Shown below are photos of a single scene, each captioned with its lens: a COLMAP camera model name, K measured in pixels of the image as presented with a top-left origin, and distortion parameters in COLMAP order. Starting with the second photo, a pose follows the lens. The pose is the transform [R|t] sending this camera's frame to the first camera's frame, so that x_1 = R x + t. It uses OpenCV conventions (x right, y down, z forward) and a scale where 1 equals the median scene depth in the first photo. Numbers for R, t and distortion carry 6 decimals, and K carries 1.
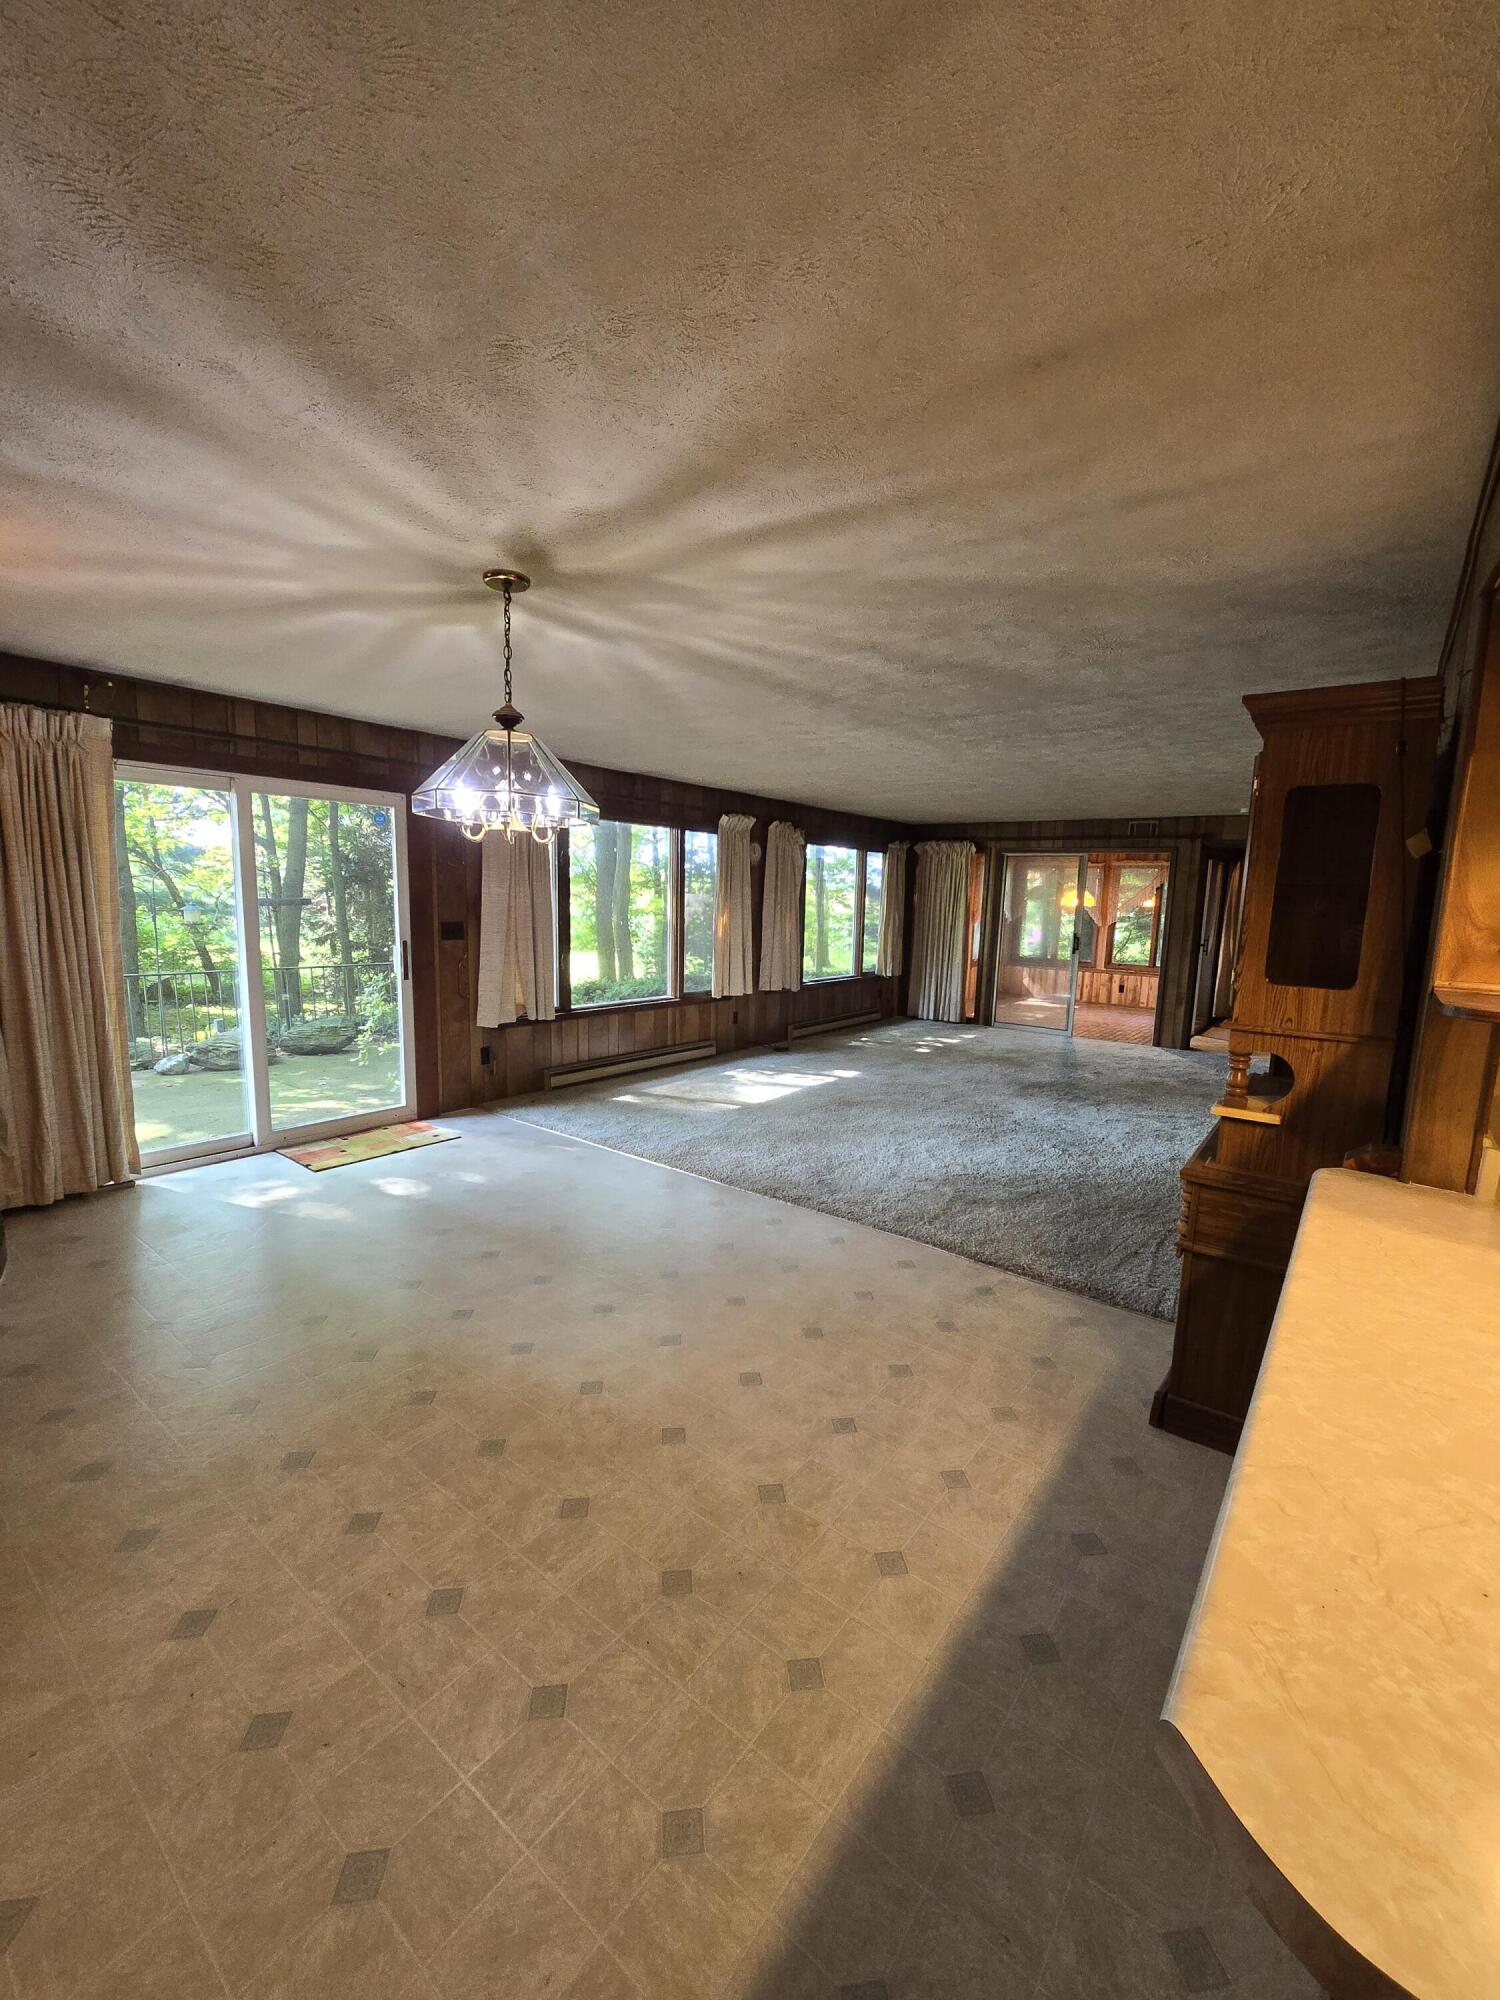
lens RADIAL K [[817.9, 0, 757.1], [0, 817.9, 1010.4], [0, 0, 1]] dist [-0.006384, 0.002081]
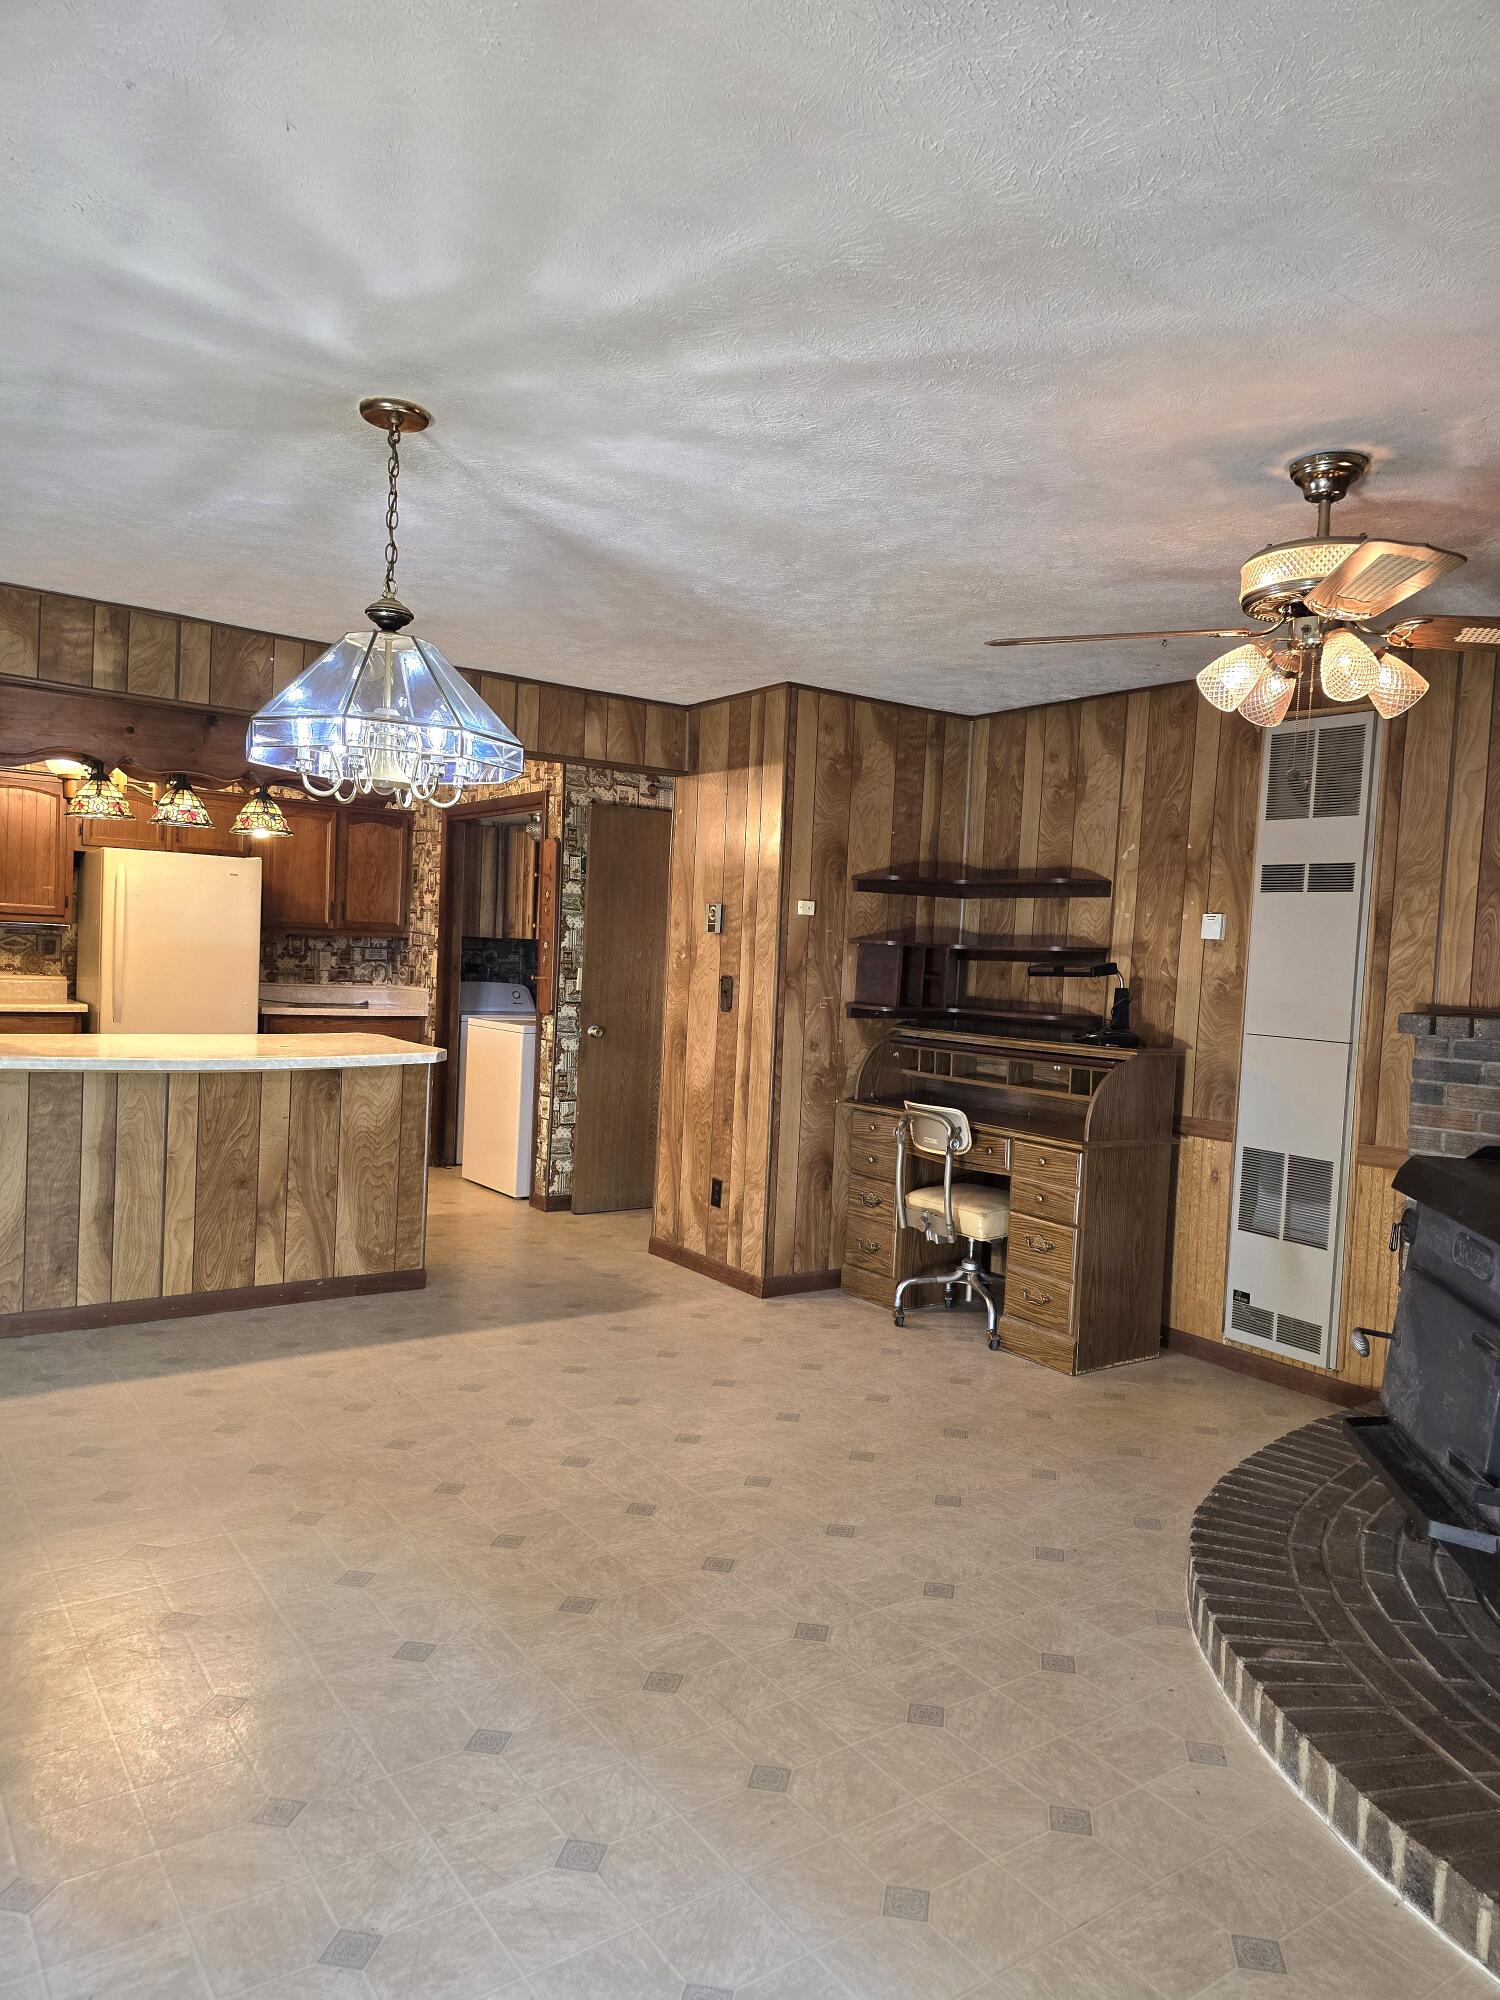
lens RADIAL K [[1330.5, 0, 772.7], [0, 1330.5, 1011.9], [0, 0, 1]] dist [0.043478, -0.023441]
pose [[-0.955767, -0.089641, 0.280133, -0.563816], [-0.038266, 0.982227, 0.183753, -0.153207], [-0.291626, 0.164906, -0.942210, 1.198376]]
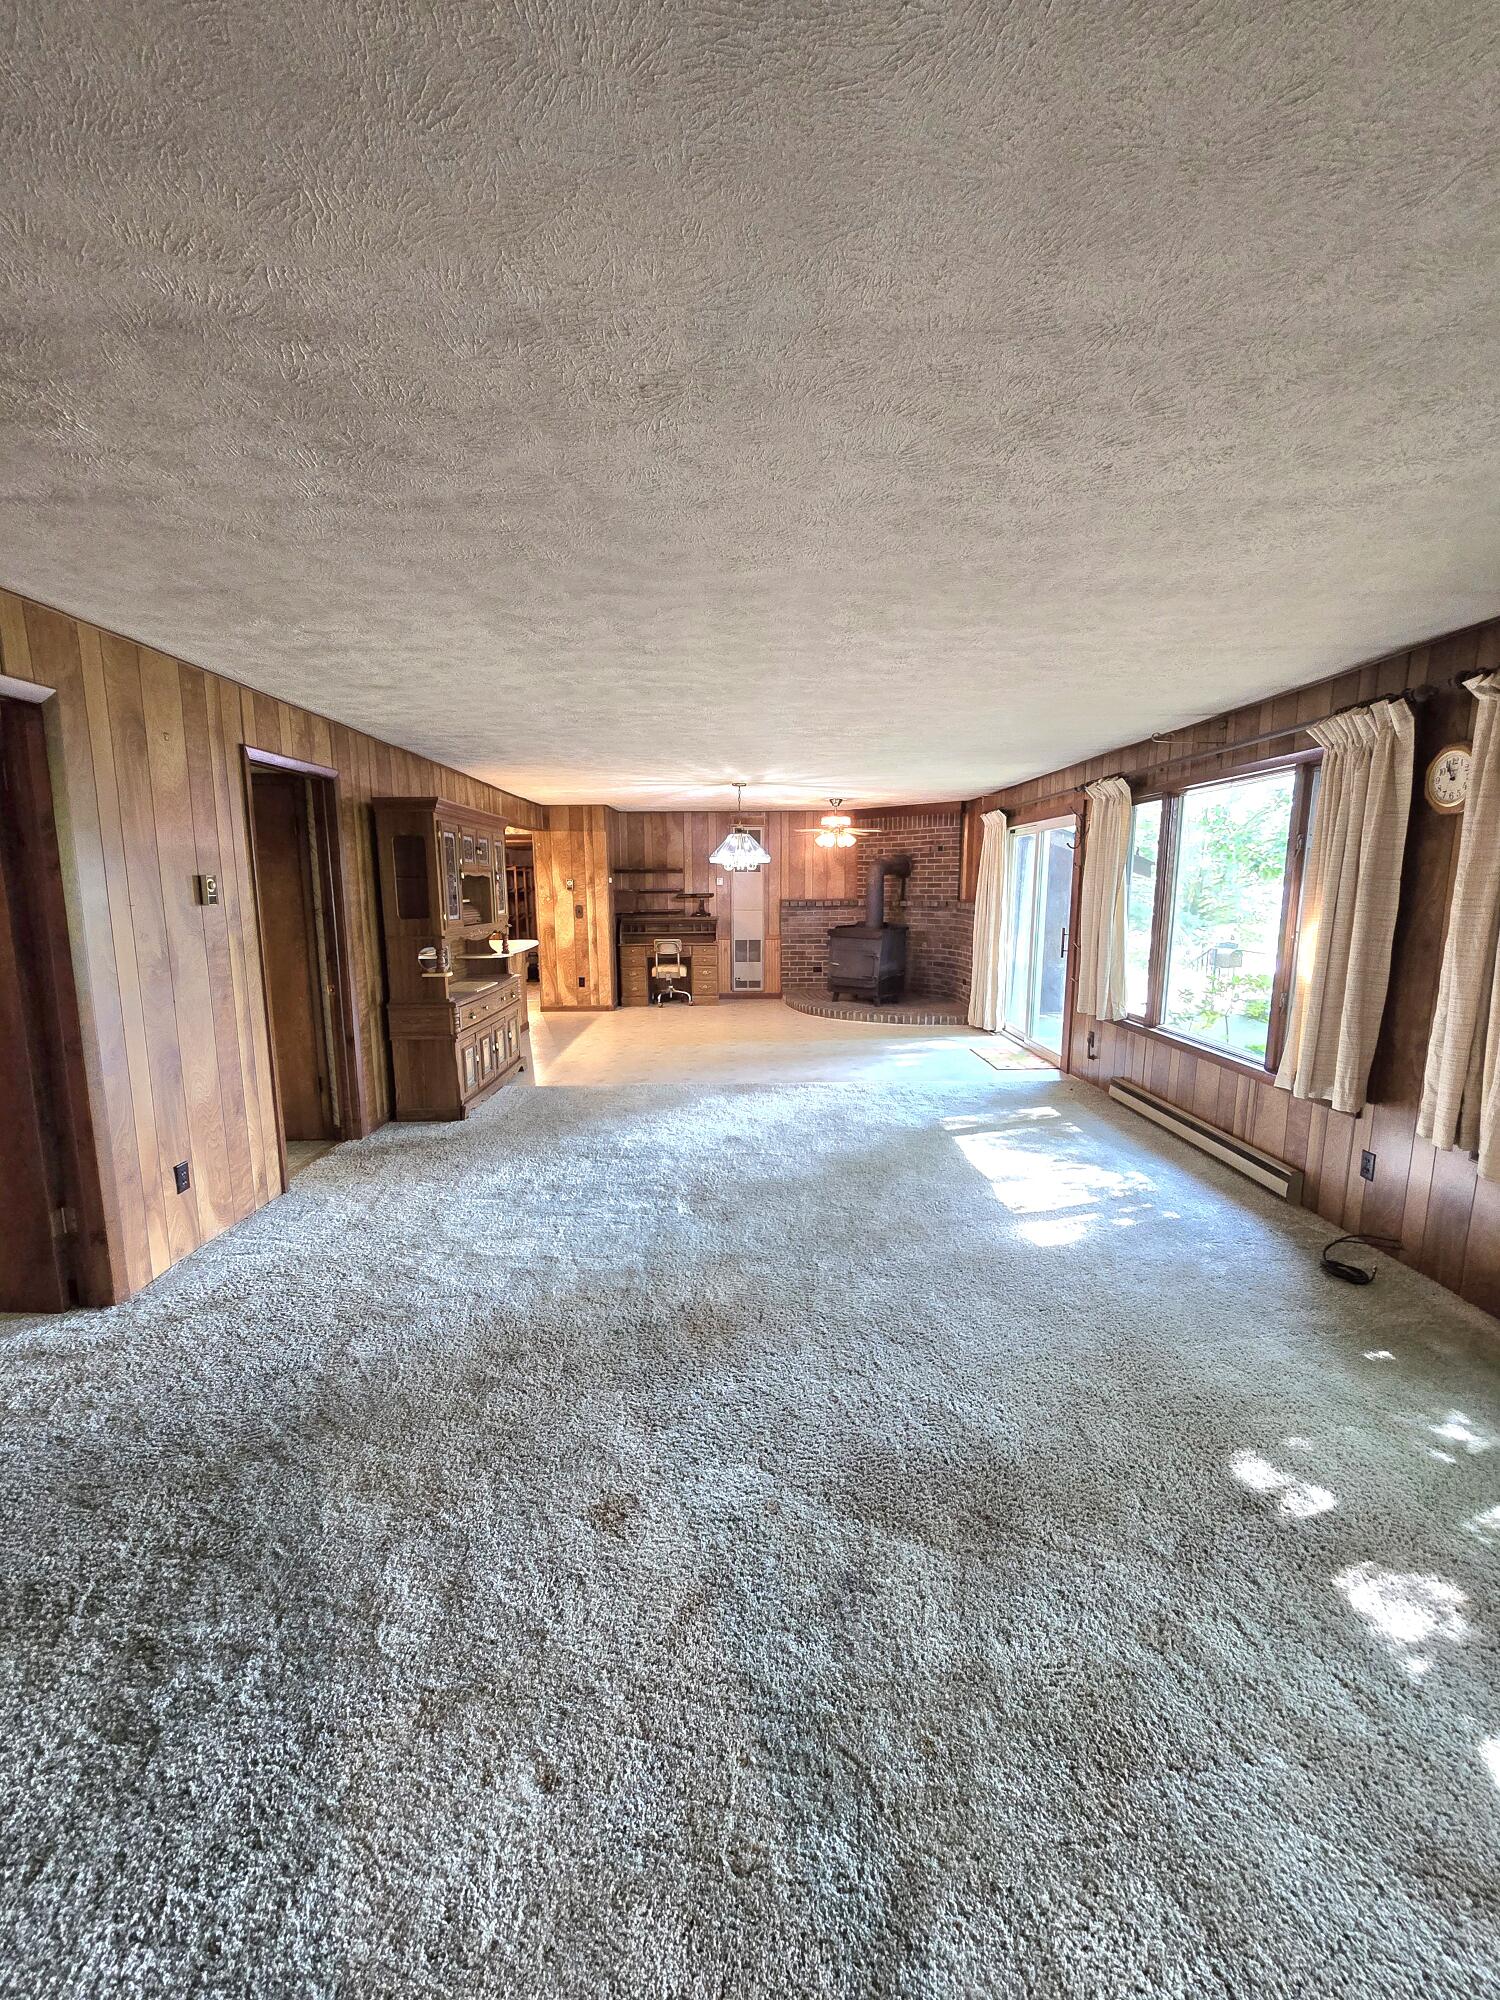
lens RADIAL K [[817.9, 0, 750.3], [0, 817.9, 1008.1], [0, 0, 1]] dist [-0.006384, 0.002081]
pose [[-0.785841, 0.068183, -0.614659, 0.938417], [-0.103199, 0.965510, 0.239042, -0.268762], [0.609758, 0.251281, -0.751700, 2.081422]]
